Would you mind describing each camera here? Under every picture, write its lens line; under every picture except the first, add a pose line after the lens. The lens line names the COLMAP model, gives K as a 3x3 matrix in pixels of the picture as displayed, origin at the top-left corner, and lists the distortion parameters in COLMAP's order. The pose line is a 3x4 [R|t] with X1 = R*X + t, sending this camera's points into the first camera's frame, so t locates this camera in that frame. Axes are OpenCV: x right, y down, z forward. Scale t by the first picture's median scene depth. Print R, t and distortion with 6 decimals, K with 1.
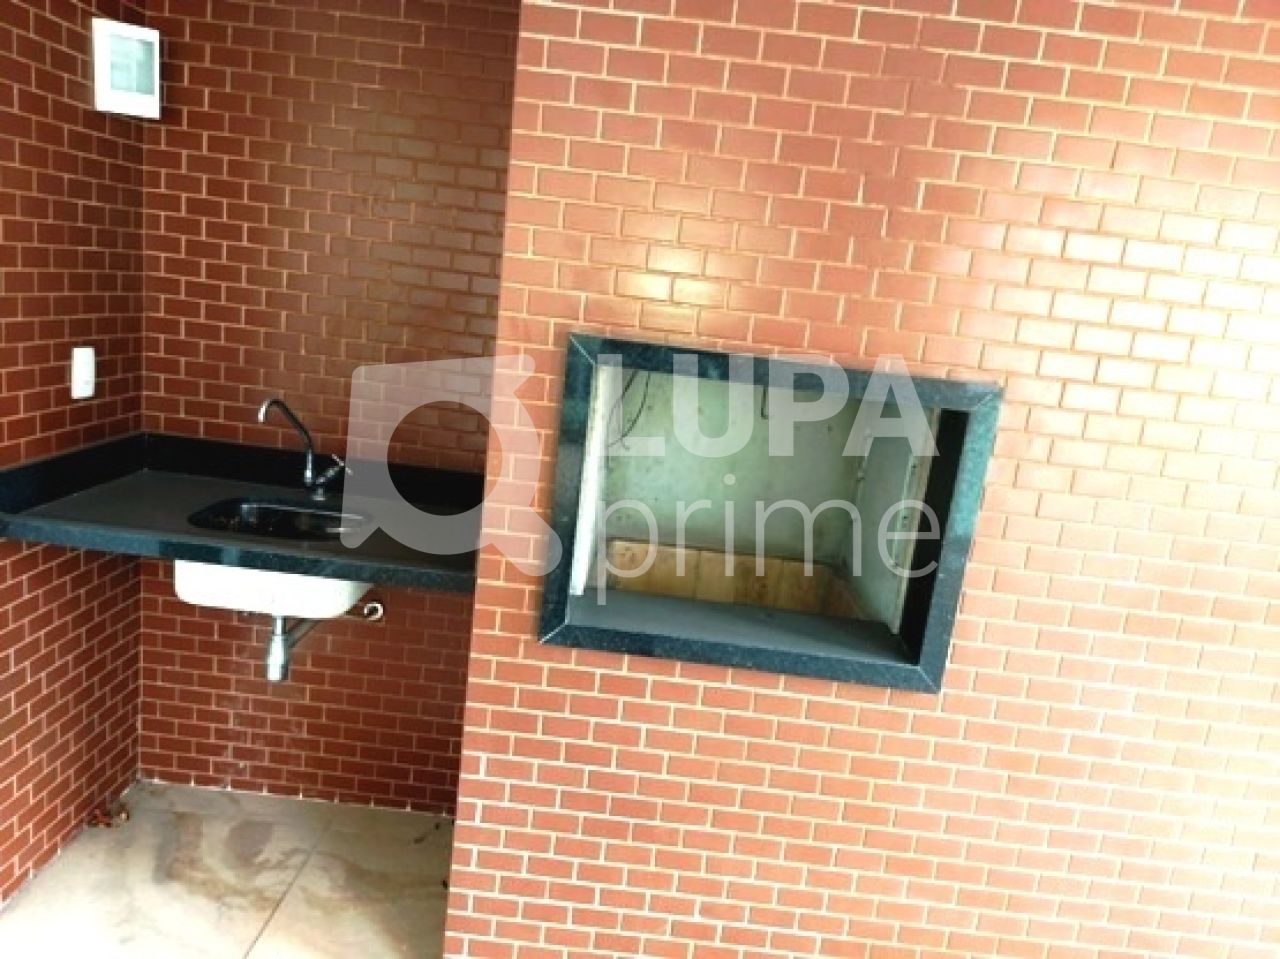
lens RADIAL K [[917.9, 0, 652.1], [0, 917.9, 481.6], [0, 0, 1]] dist [0.094200, -0.122640]
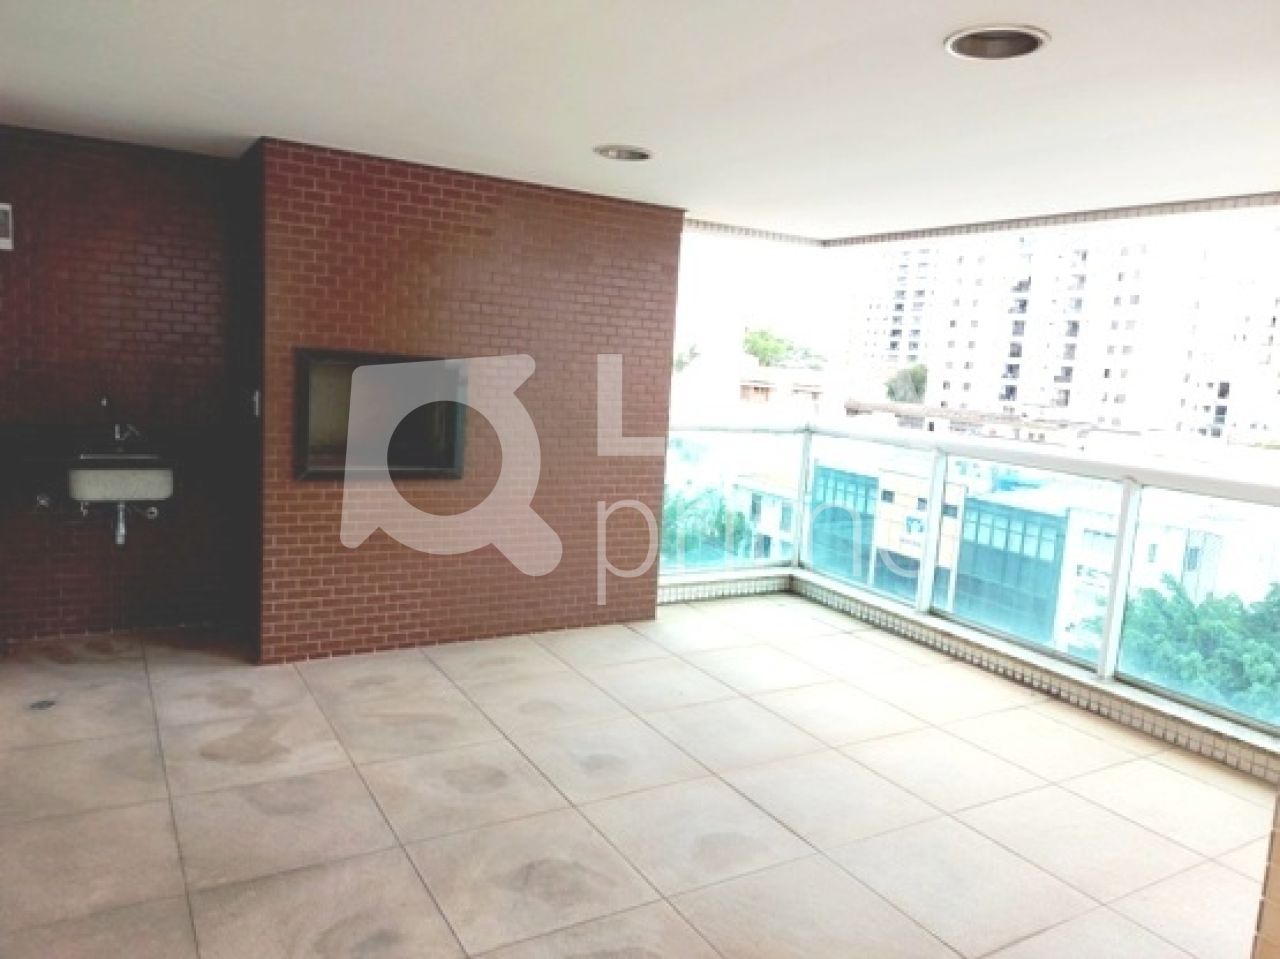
lens RADIAL K [[917.9, 0, 652.1], [0, 917.9, 481.6], [0, 0, 1]] dist [0.094200, -0.122640]
pose [[0.848083, -0.132286, 0.513085, -0.547841], [0.142758, 0.989572, 0.019170, 0.251583], [-0.510270, 0.056989, 0.858124, -1.437099]]
